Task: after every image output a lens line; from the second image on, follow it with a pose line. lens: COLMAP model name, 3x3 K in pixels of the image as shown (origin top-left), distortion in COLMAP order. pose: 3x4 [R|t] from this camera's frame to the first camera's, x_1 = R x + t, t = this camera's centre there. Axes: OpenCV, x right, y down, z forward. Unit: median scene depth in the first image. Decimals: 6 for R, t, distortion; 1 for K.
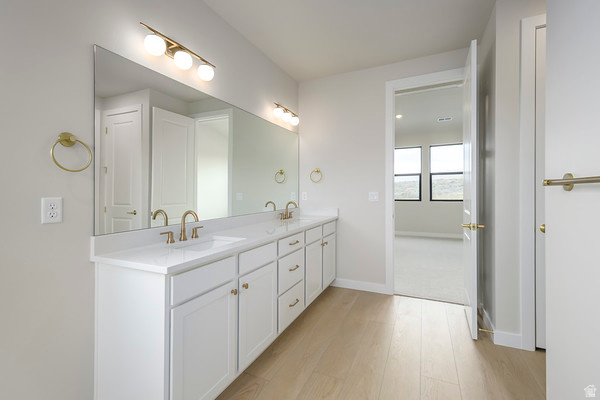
lens RADIAL K [[262.0, 0, 300.2], [0, 262.0, 191.8], [0, 0, 1]] dist [0.001448, 0.000121]
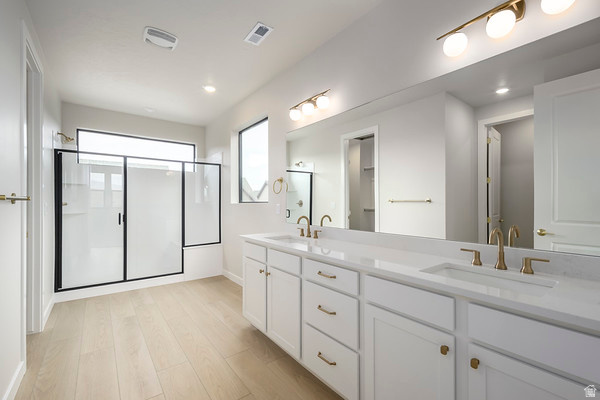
lens RADIAL K [[264.8, 0, 300.0], [0, 264.8, 200.0], [0, 0, 1]] dist [-0.000680, -0.000026]
pose [[-0.463482, 0.008233, -0.886068, 0.790684], [0.009381, 0.999946, 0.004384, -0.013258], [0.886057, -0.006280, -0.463535, 1.570378]]
